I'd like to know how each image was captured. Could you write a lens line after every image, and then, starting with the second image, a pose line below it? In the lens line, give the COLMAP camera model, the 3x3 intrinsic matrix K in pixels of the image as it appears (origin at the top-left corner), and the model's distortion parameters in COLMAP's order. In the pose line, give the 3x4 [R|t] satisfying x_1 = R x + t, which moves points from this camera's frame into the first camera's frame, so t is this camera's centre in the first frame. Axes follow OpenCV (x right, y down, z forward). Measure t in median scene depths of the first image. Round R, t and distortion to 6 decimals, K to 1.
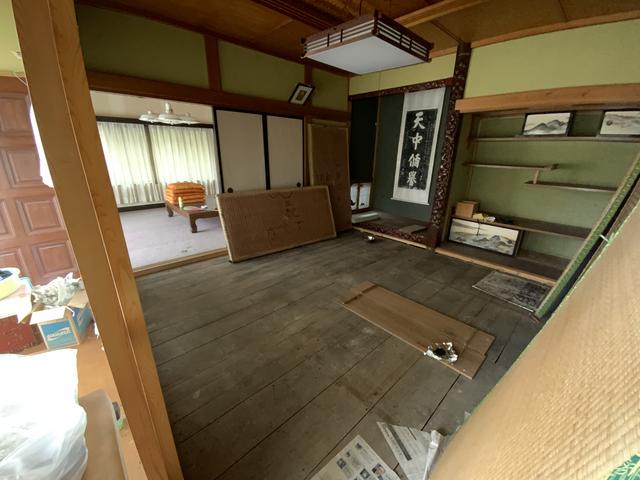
lens RADIAL K [[258.5, 0, 320.0], [0, 258.5, 240.0], [0, 0, 1]] dist [-0.023234, 0.000008]
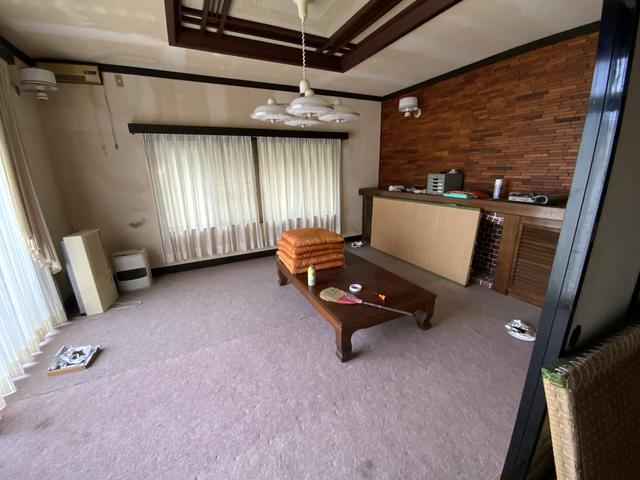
lens RADIAL K [[258.5, 0, 320.0], [0, 258.5, 240.0], [0, 0, 1]] dist [-0.023234, 0.000008]
pose [[0.958508, 0.035612, -0.282832, -0.313547], [-0.054288, 0.996812, -0.058468, -0.152647], [0.279848, 0.071397, 0.957386, 0.416891]]
